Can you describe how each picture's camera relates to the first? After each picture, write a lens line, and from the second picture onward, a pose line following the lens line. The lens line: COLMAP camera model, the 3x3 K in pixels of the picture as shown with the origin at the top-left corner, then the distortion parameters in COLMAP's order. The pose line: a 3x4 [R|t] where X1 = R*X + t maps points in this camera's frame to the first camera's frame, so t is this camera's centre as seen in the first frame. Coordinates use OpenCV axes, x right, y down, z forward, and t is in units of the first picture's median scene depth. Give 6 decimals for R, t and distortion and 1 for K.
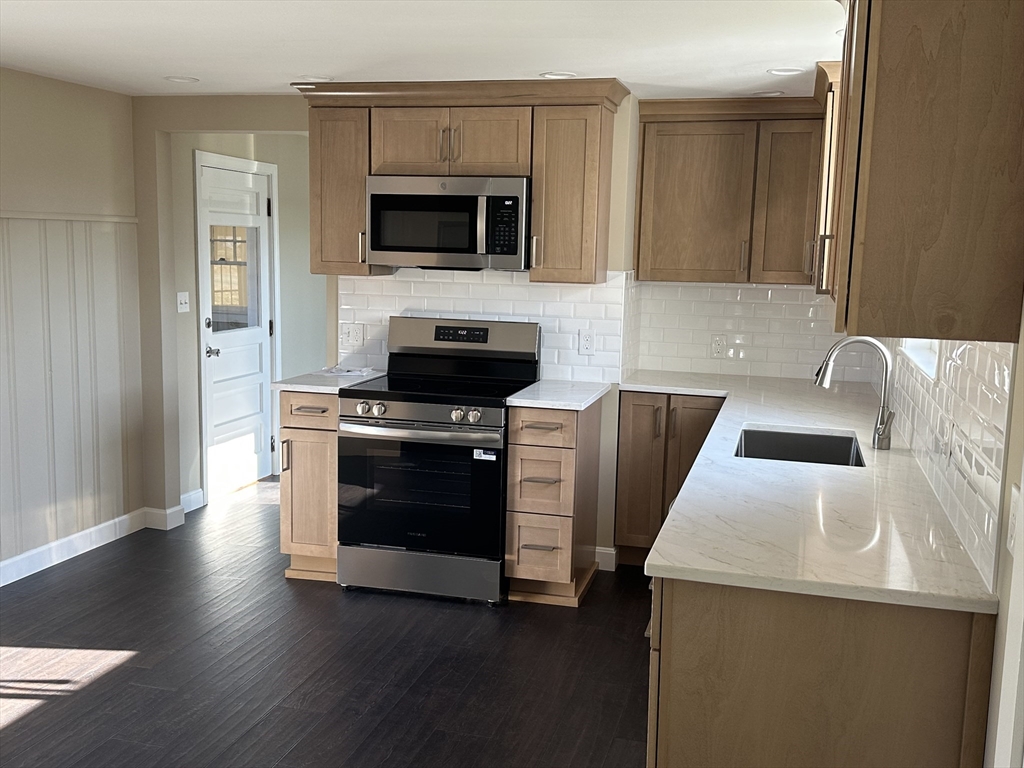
lens RADIAL K [[1037.7, 0, 512.0], [0, 1037.7, 384.0], [0, 0, 1]] dist [0.198465, -0.459113]
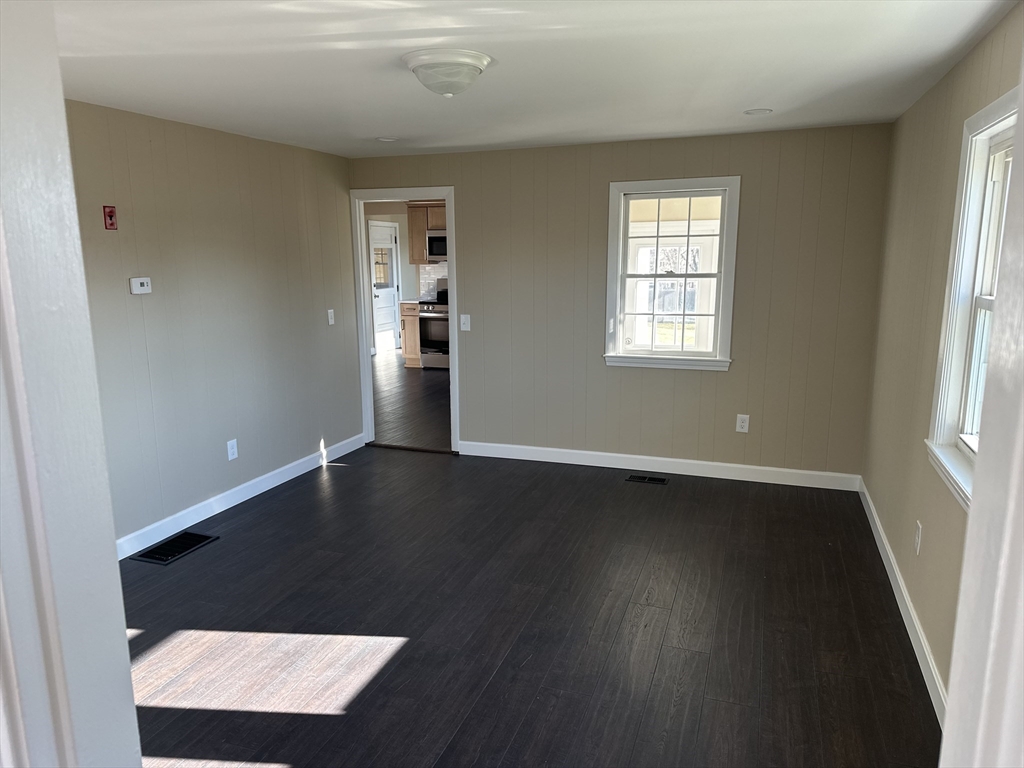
lens RADIAL K [[714.2, 0, 512.0], [0, 714.2, 384.0], [0, 0, 1]] dist [0.056223, -0.000691]
pose [[0.996883, -0.019844, -0.076360, 0.254555], [0.023729, 0.998451, 0.050320, 0.143059], [0.075244, -0.051975, 0.995810, -1.051224]]
